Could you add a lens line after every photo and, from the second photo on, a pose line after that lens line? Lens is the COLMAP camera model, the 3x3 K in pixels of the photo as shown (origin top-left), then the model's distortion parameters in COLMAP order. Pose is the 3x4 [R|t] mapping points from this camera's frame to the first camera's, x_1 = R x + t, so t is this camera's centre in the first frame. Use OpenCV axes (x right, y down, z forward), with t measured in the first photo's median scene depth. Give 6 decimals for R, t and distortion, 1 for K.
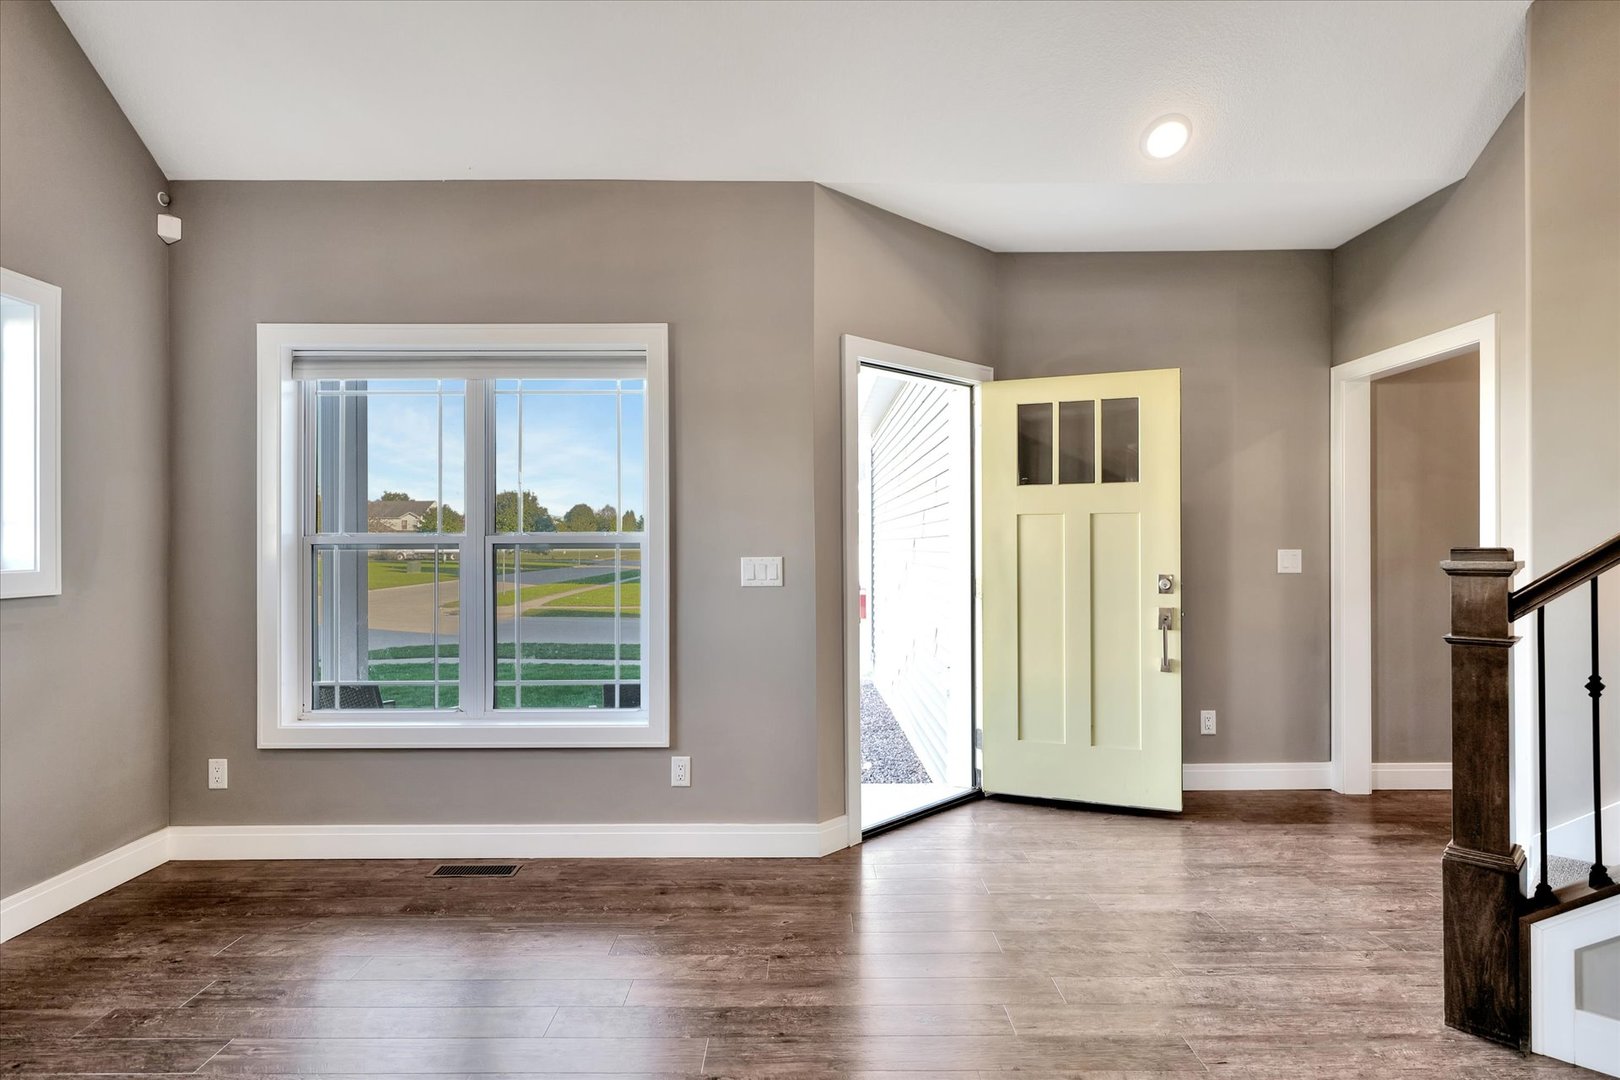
lens RADIAL K [[895.6, 0, 813.8], [0, 895.6, 535.9], [0, 0, 1]] dist [-0.007065, 0.004654]
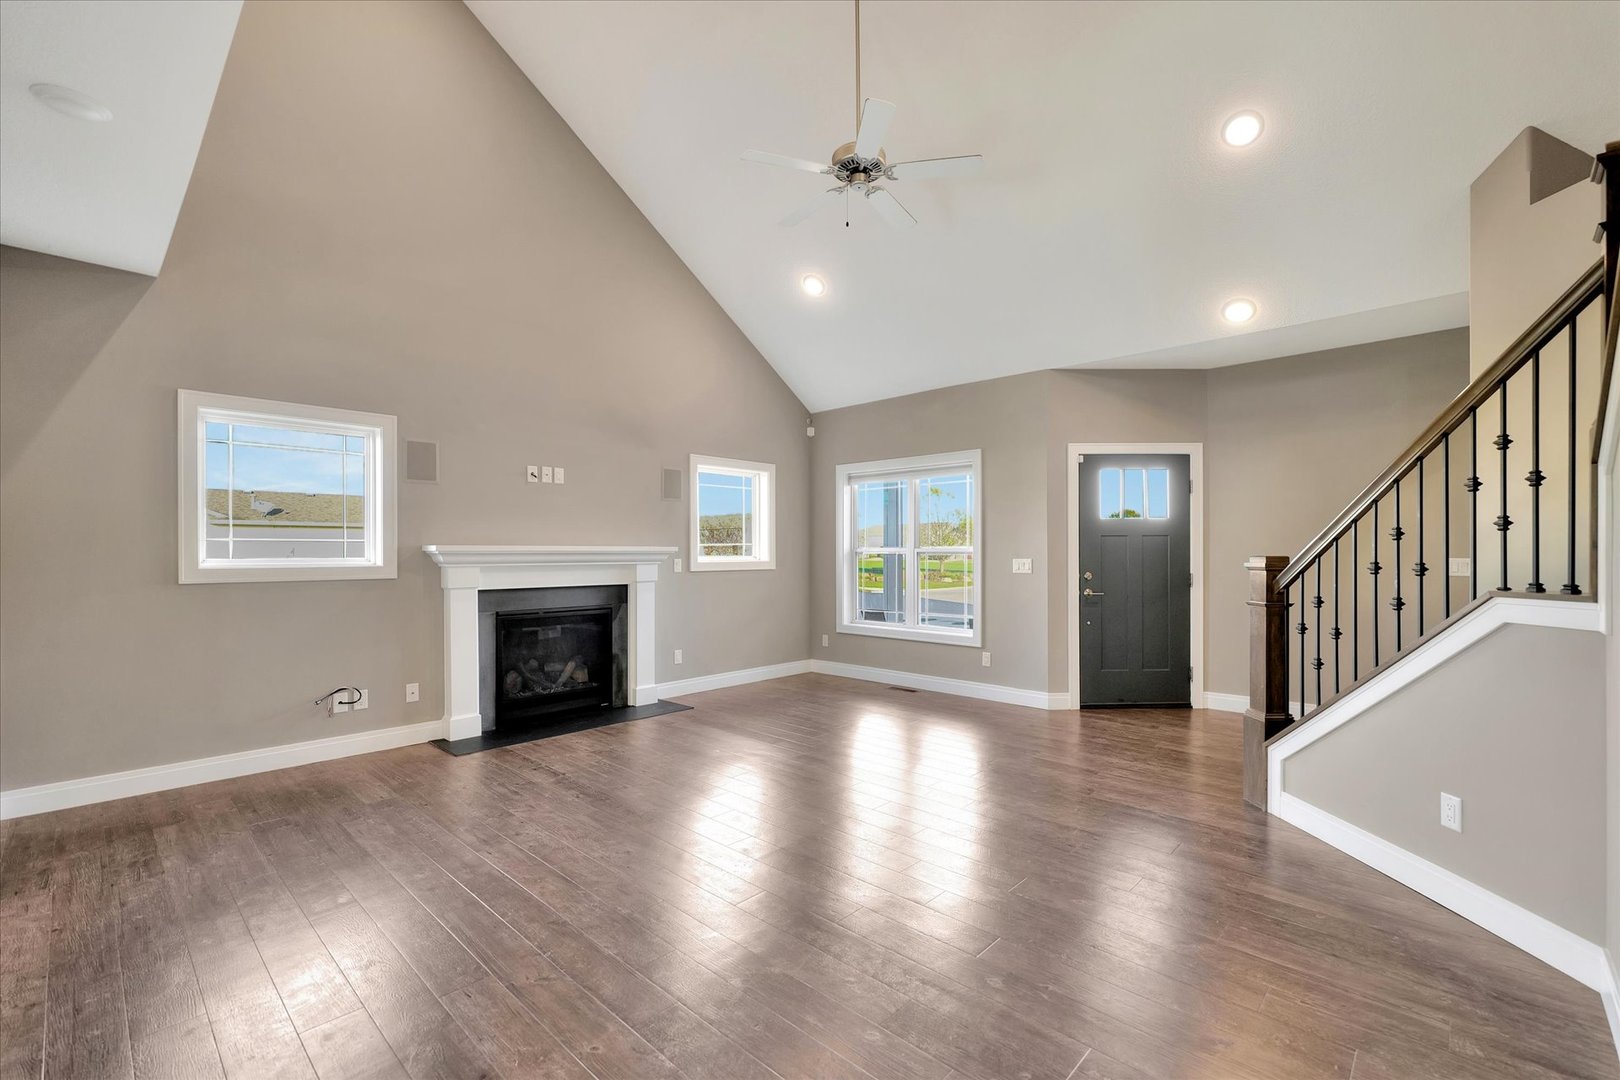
lens RADIAL K [[699.3, 0, 808.8], [0, 699.3, 558.7], [0, 0, 1]] dist [-0.003585, 0.001432]
pose [[0.722552, 0.008715, -0.691262, 0.696473], [0.003562, 0.999860, 0.016328, -0.005122], [0.691308, -0.014260, 0.722420, -0.491430]]
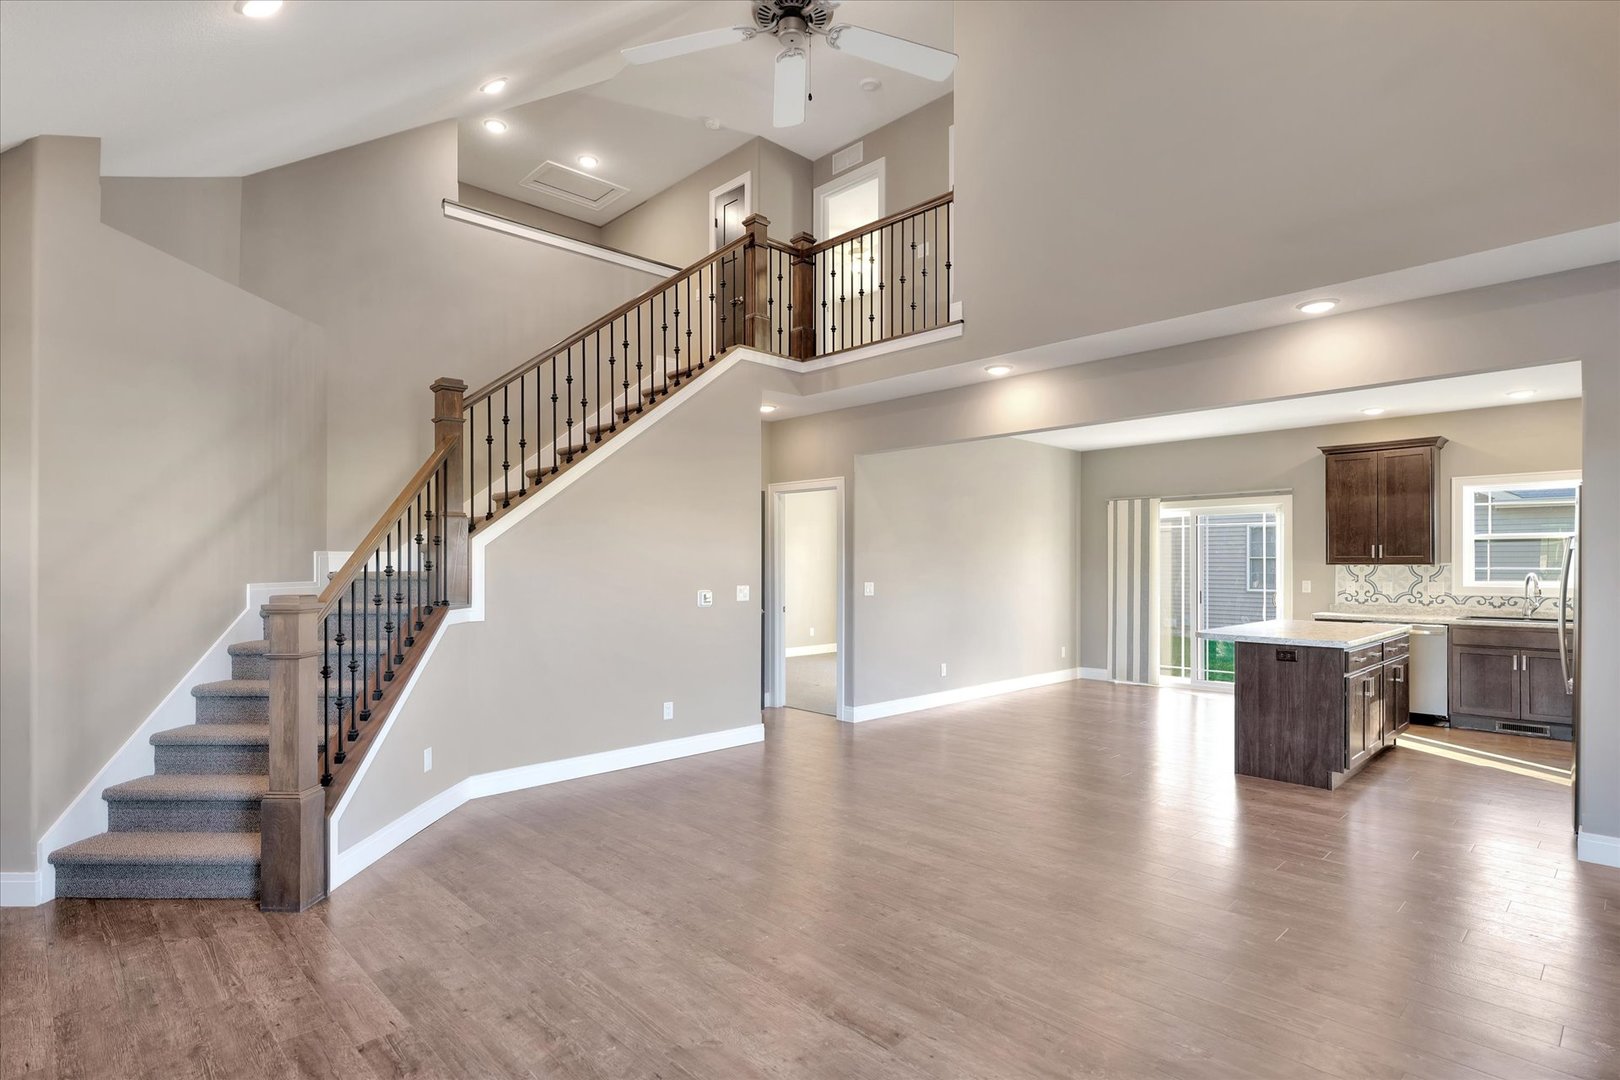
lens RADIAL K [[818.6, 0, 814.2], [0, 818.6, 561.6], [0, 0, 1]] dist [-0.007987, 0.002064]
pose [[-0.696478, 0.006295, 0.717550, -0.571646], [-0.002417, 0.999935, -0.011118, -0.018863], [-0.717574, -0.009478, -0.696418, 0.870988]]
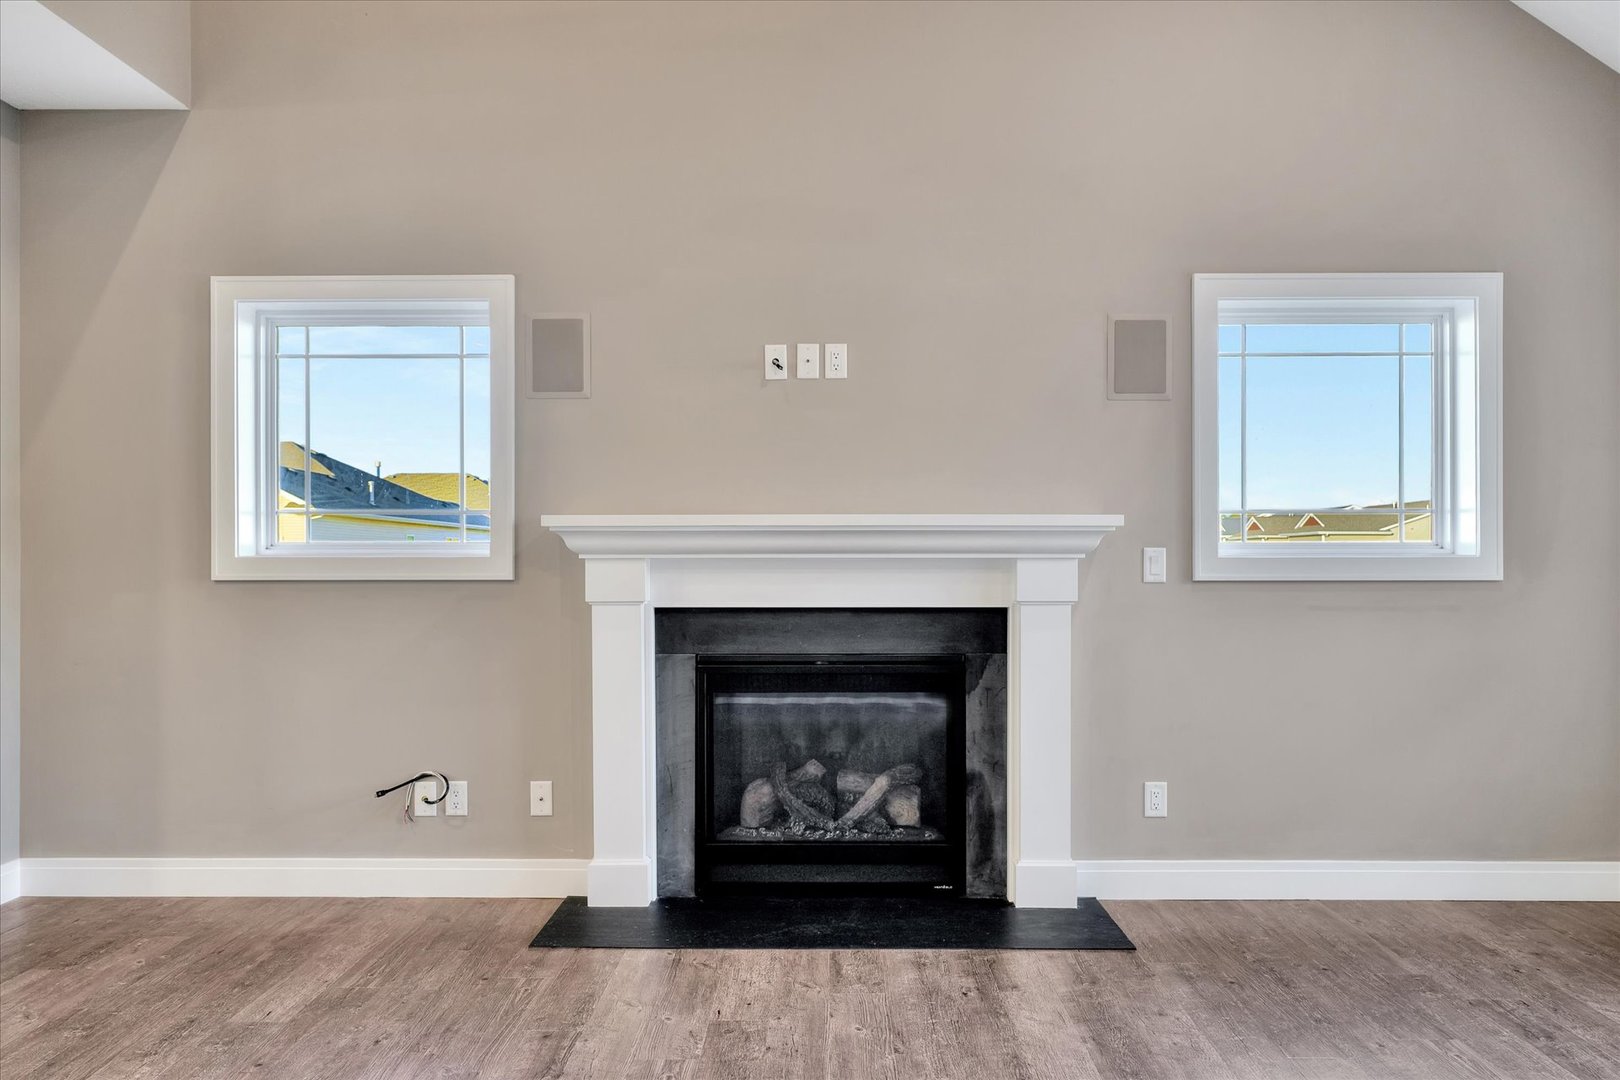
lens RADIAL K [[1094.2, 0, 806.7], [0, 1094.2, 564.0], [0, 0, 1]] dist [-0.006014, 0.000618]
pose [[-0.018602, 0.009288, -0.999784, 0.331336], [0.007544, 0.999930, 0.009149, 0.025630], [0.999799, -0.007372, -0.018671, 0.211039]]
